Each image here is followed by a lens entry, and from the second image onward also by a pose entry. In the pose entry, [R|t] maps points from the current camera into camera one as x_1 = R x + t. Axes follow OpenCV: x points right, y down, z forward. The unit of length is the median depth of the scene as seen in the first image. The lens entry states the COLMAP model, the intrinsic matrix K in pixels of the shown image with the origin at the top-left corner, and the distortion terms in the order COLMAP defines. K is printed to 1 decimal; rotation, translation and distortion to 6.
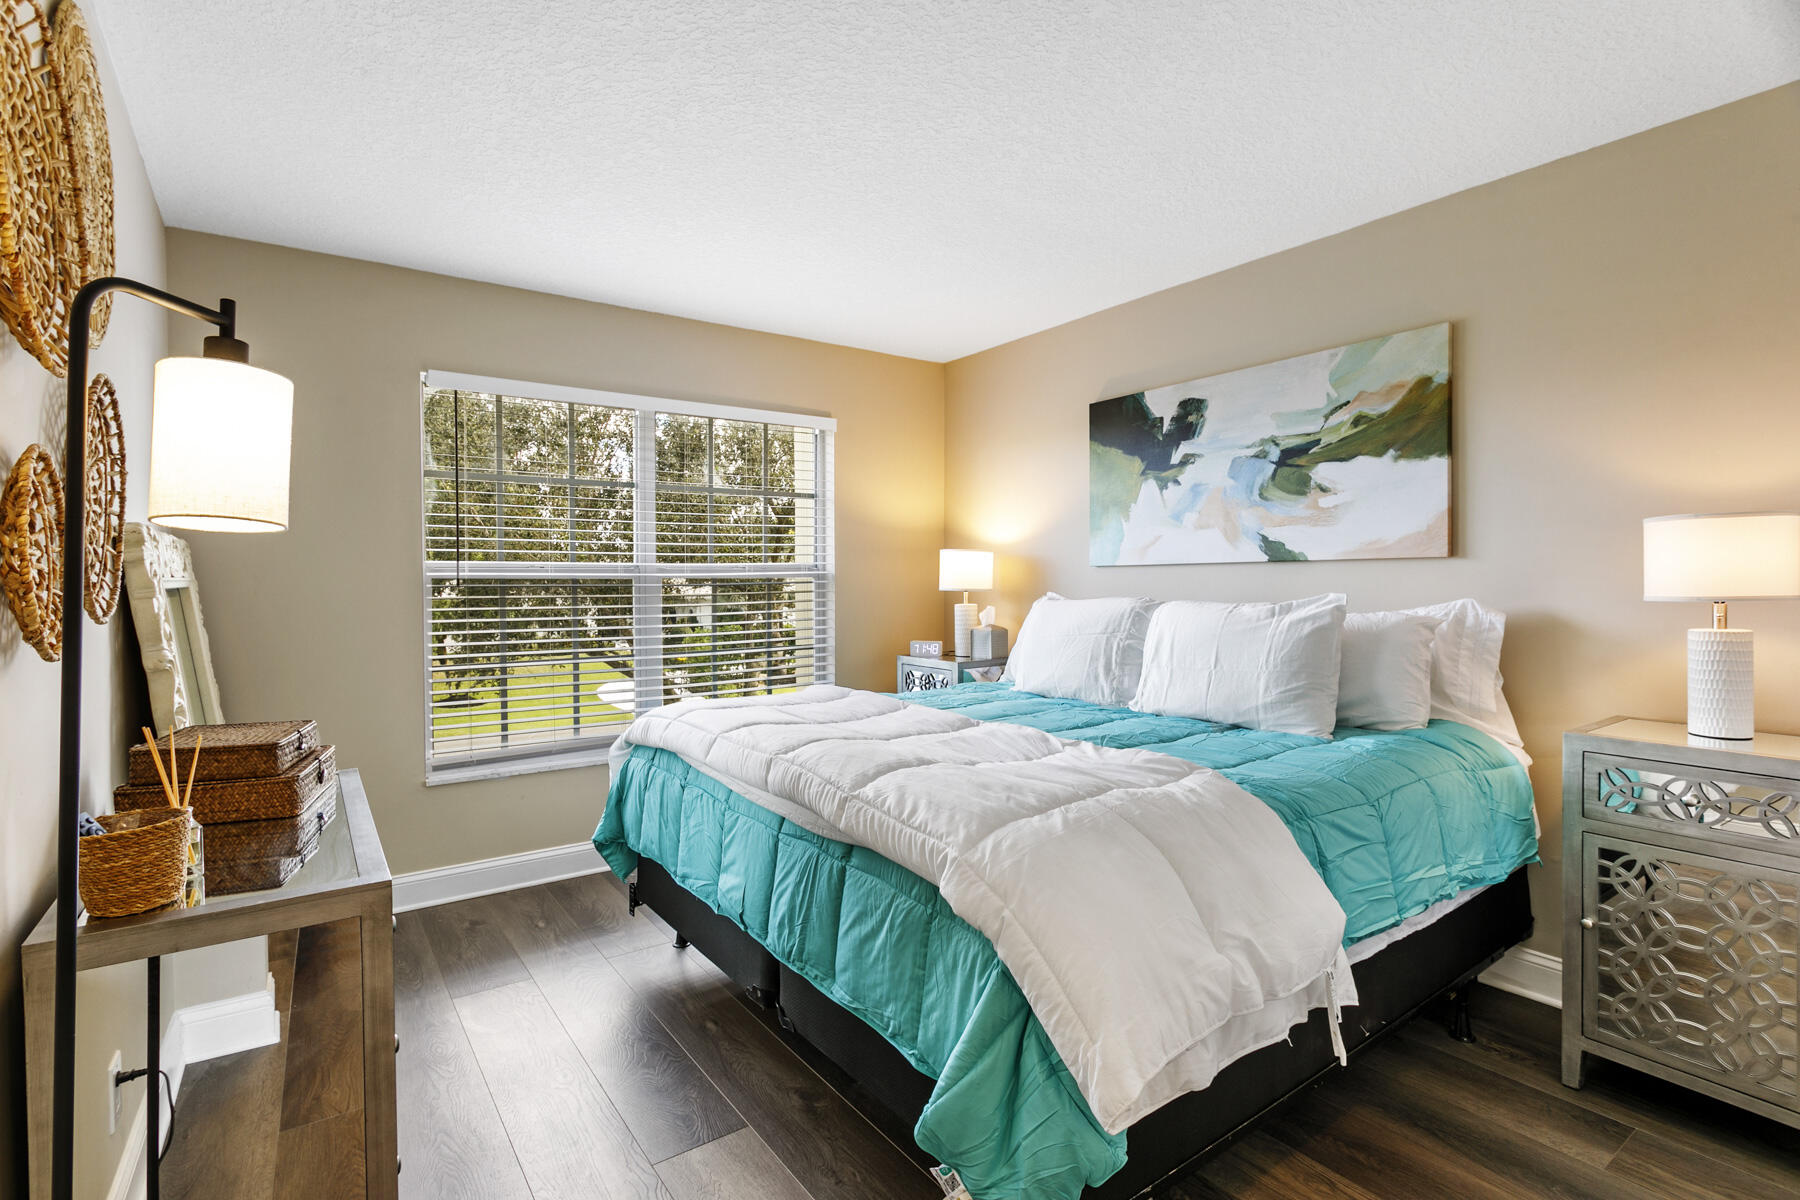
lens RADIAL K [[879.8, 0, 886.6], [0, 879.8, 593.6], [0, 0, 1]] dist [-0.002396, 0.002321]
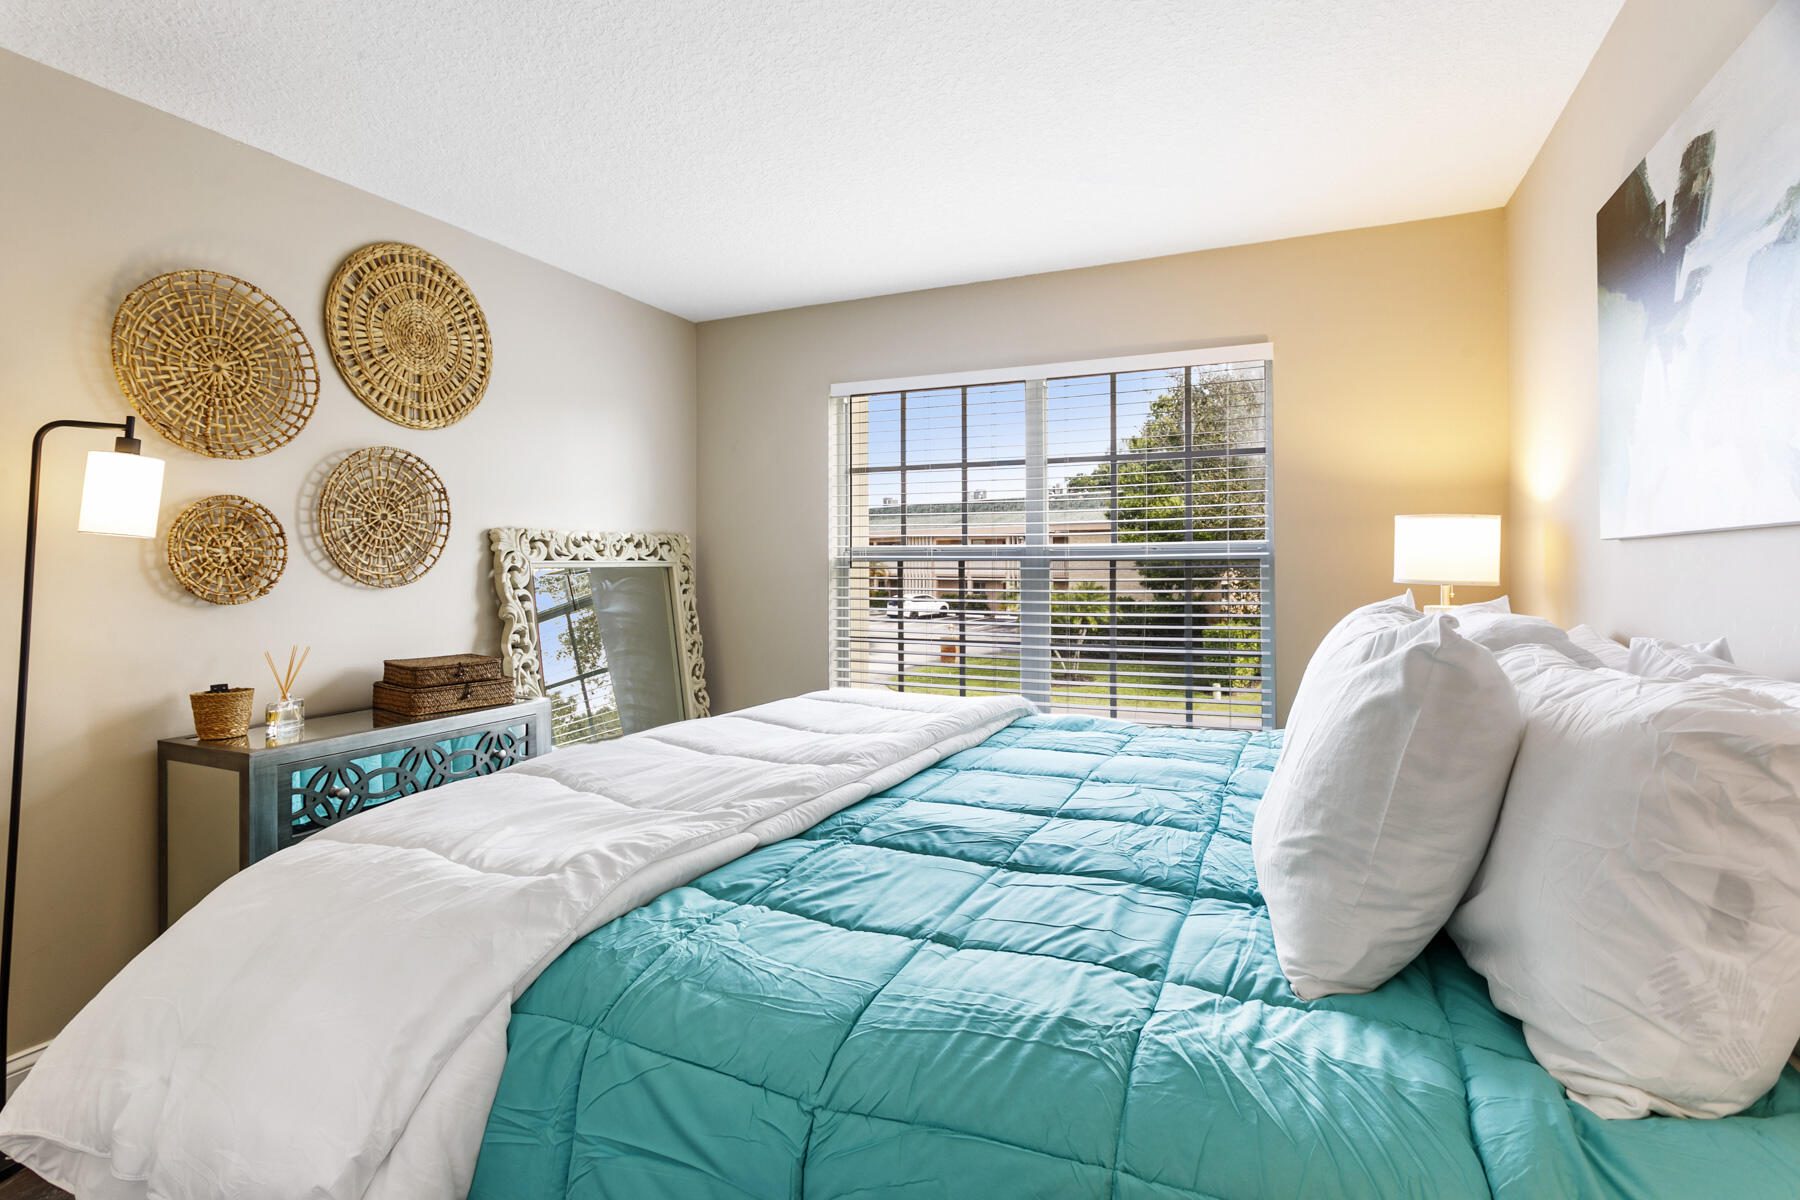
lens RADIAL K [[879.8, 0, 890.7], [0, 879.8, 582.9], [0, 0, 1]] dist [-0.002396, 0.002321]
pose [[0.488843, 0.024827, -0.872018, 0.513395], [-0.016878, 0.999677, 0.019000, -0.010788], [0.872208, 0.005430, 0.489105, 0.445086]]
